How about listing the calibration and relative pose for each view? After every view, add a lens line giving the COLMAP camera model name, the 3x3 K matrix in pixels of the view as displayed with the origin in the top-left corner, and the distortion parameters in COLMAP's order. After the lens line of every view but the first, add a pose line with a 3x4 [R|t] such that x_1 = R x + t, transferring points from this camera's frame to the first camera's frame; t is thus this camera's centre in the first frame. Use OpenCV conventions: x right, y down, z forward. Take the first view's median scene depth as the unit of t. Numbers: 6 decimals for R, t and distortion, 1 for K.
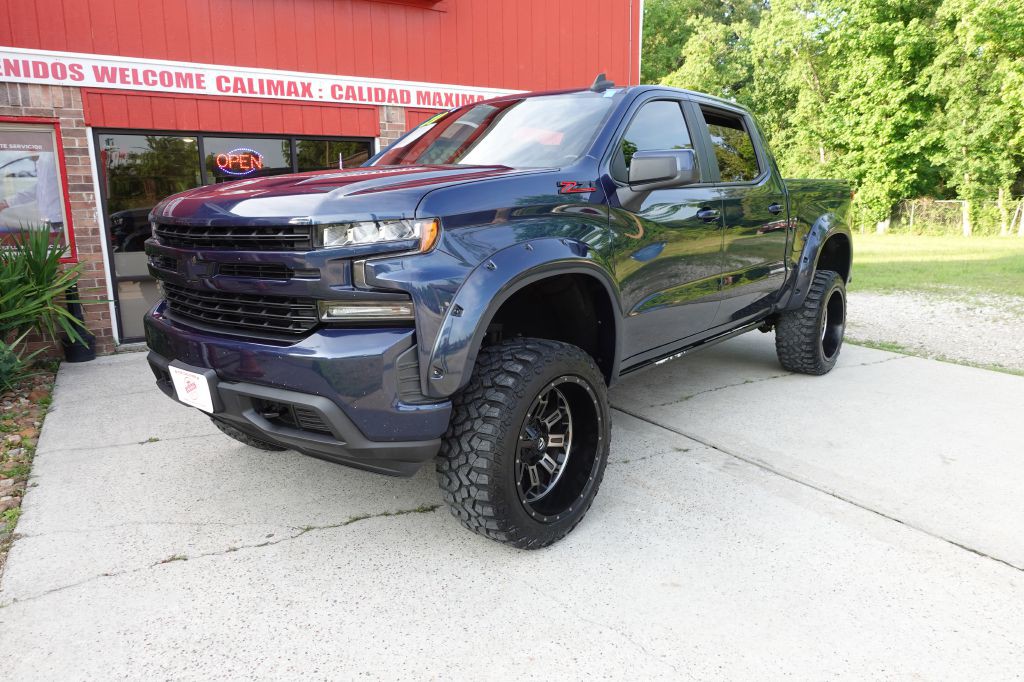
lens RADIAL K [[705.7, 0, 513.9], [0, 705.7, 338.4], [0, 0, 1]] dist [0.000974, -0.001023]
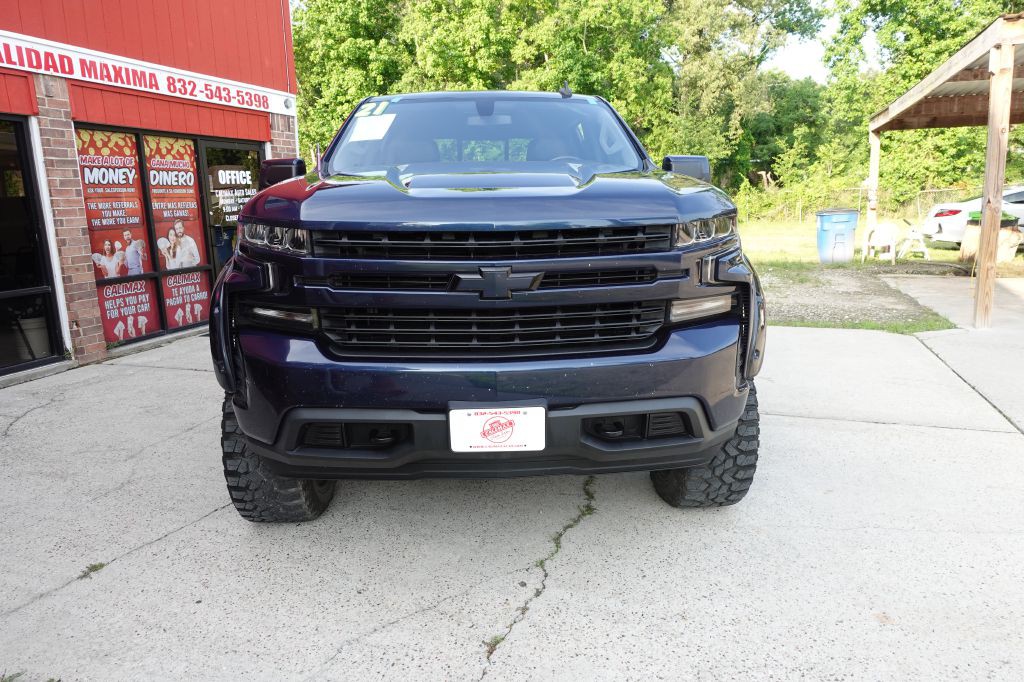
lens RADIAL K [[705.7, 0, 512.9], [0, 705.7, 340.8], [0, 0, 1]] dist [0.000974, -0.001023]
pose [[0.737988, -0.138626, 0.660421, -0.418681], [0.136218, 0.989128, 0.055406, -0.032045], [-0.660922, 0.049072, 0.748849, 0.160027]]
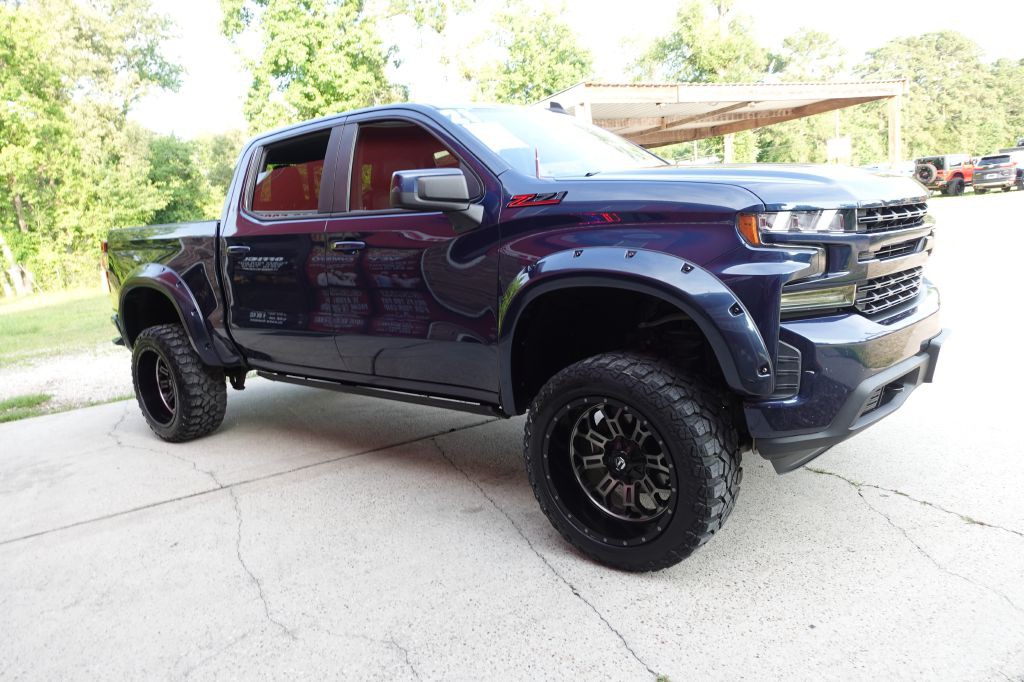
lens RADIAL K [[705.7, 0, 515.1], [0, 705.7, 341.0], [0, 0, 1]] dist [0.000974, -0.001023]
pose [[-0.015523, -0.167078, 0.985821, -0.634977], [0.274967, 0.947213, 0.164864, -0.127528], [-0.961328, 0.273628, 0.031237, 0.677313]]
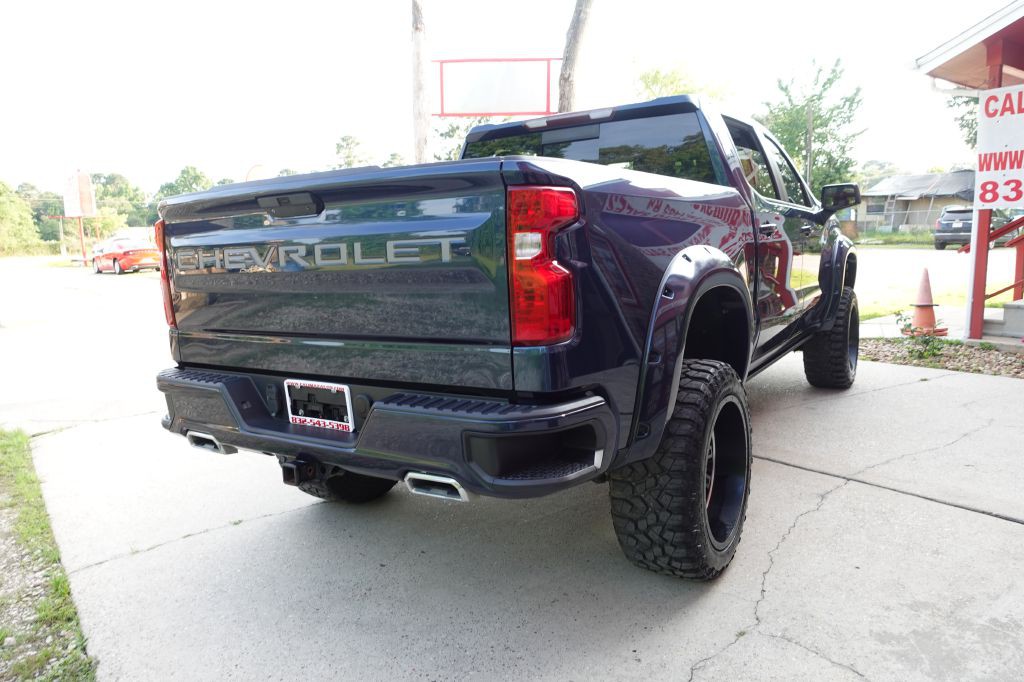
lens RADIAL K [[705.7, 0, 517.5], [0, 705.7, 341.6], [0, 0, 1]] dist [0.000974, -0.001023]
pose [[-0.990093, 0.069145, -0.122205, 0.311583], [0.025371, 0.944114, 0.328642, -0.277333], [0.138099, 0.322286, -0.936515, 1.458573]]
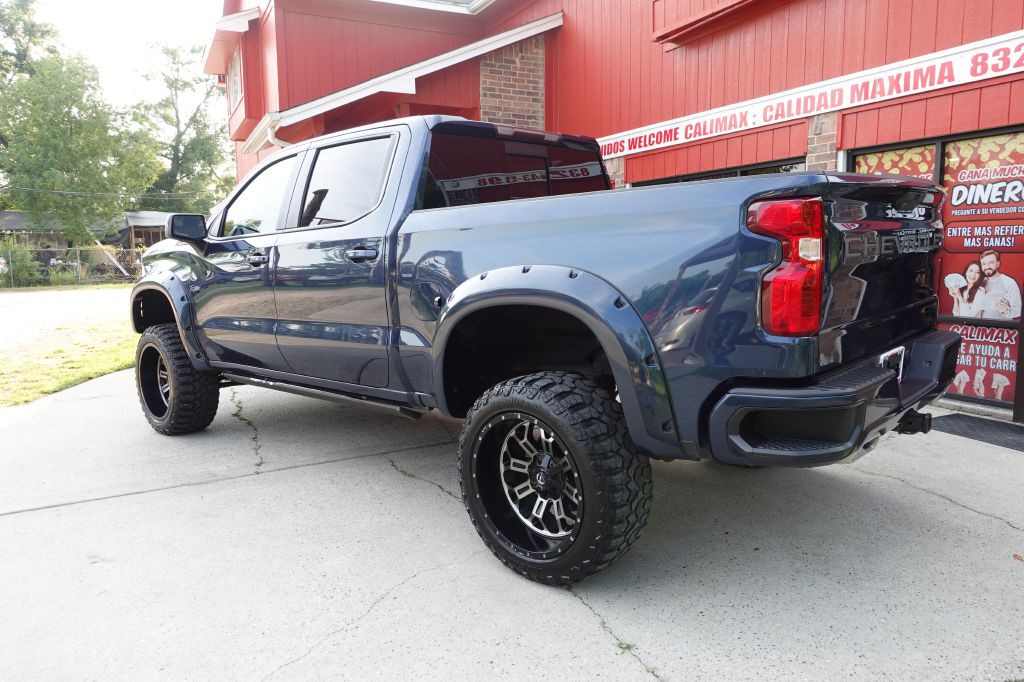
lens RADIAL K [[705.7, 0, 514.9], [0, 705.7, 340.2], [0, 0, 1]] dist [0.000974, -0.001023]
pose [[-0.051209, 0.141862, -0.988561, 0.823936], [-0.162397, 0.975502, 0.148400, -0.170678], [0.985396, 0.168138, -0.026916, 0.877578]]
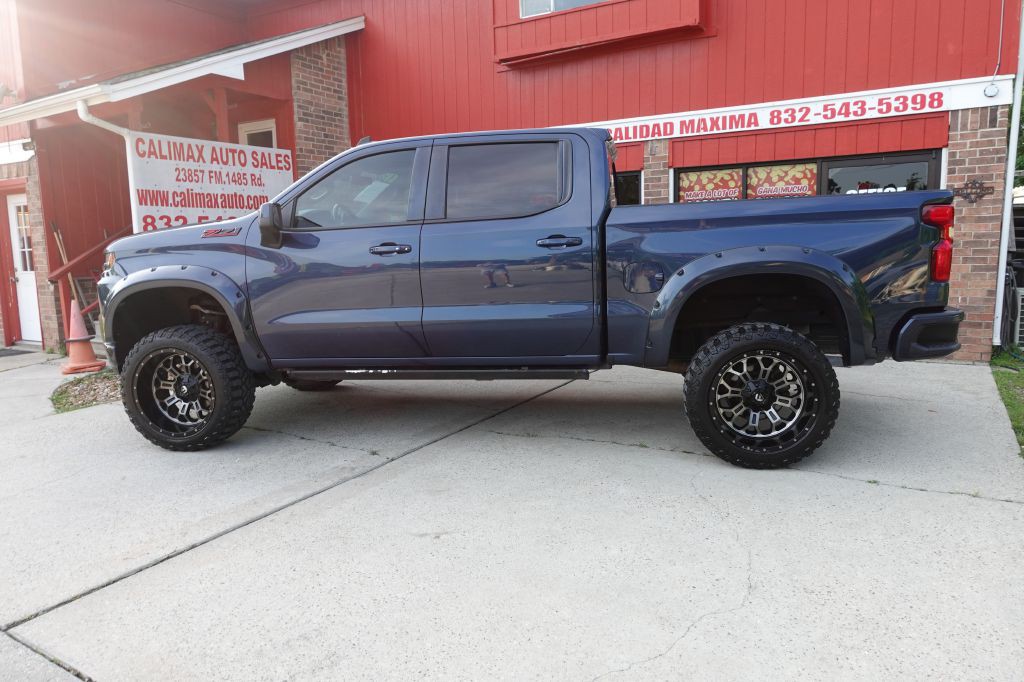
lens RADIAL K [[705.7, 0, 514.2], [0, 705.7, 339.6], [0, 0, 1]] dist [0.000974, -0.001023]
pose [[0.491357, 0.122525, -0.862297, 0.826199], [-0.140974, 0.988188, 0.060083, -0.078540], [0.859473, 0.092039, 0.502827, 0.375625]]
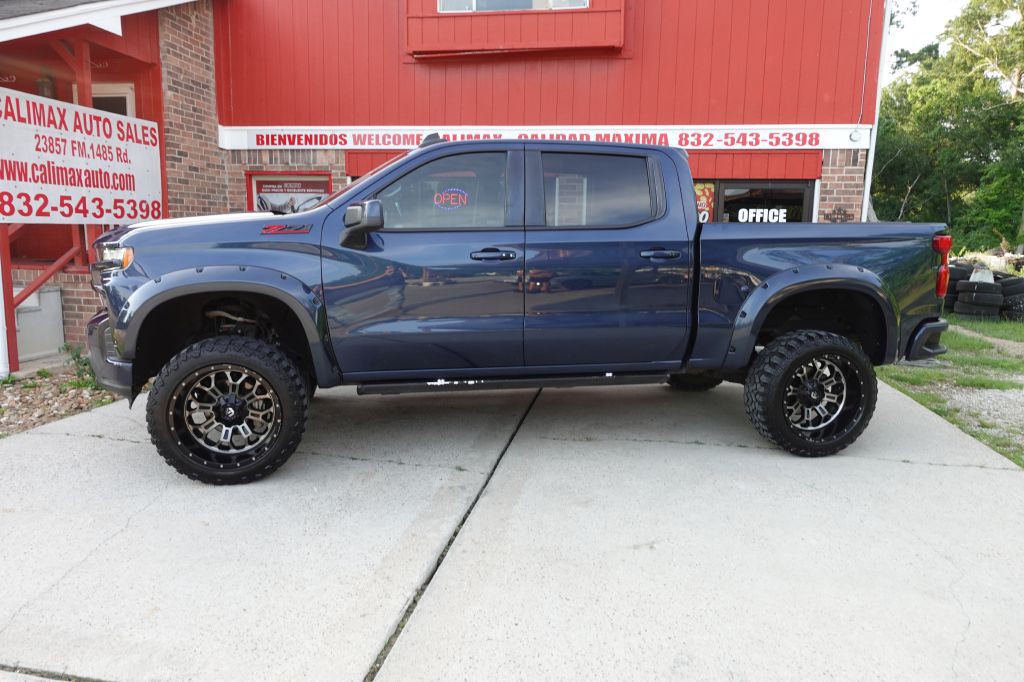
lens RADIAL K [[705.7, 0, 514.7], [0, 705.7, 339.8], [0, 0, 1]] dist [0.000974, -0.001023]
pose [[0.770705, 0.122820, -0.625243, 0.601730], [-0.144244, 0.989404, 0.016552, -0.043575], [0.620651, 0.077431, 0.780254, 0.115685]]
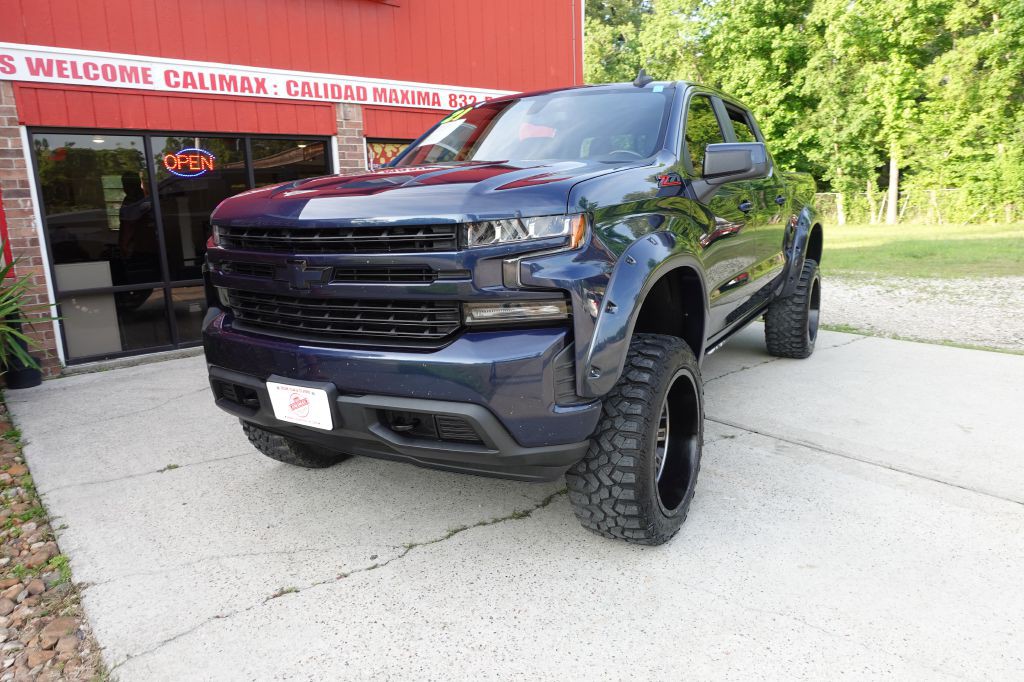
lens RADIAL K [[705.7, 0, 513.5], [0, 705.7, 338.8], [0, 0, 1]] dist [0.000974, -0.001023]
pose [[0.987276, -0.049003, 0.151277, -0.136690], [0.048897, 0.998794, 0.004422, -0.002520], [-0.151311, 0.003031, 0.988482, 0.020731]]
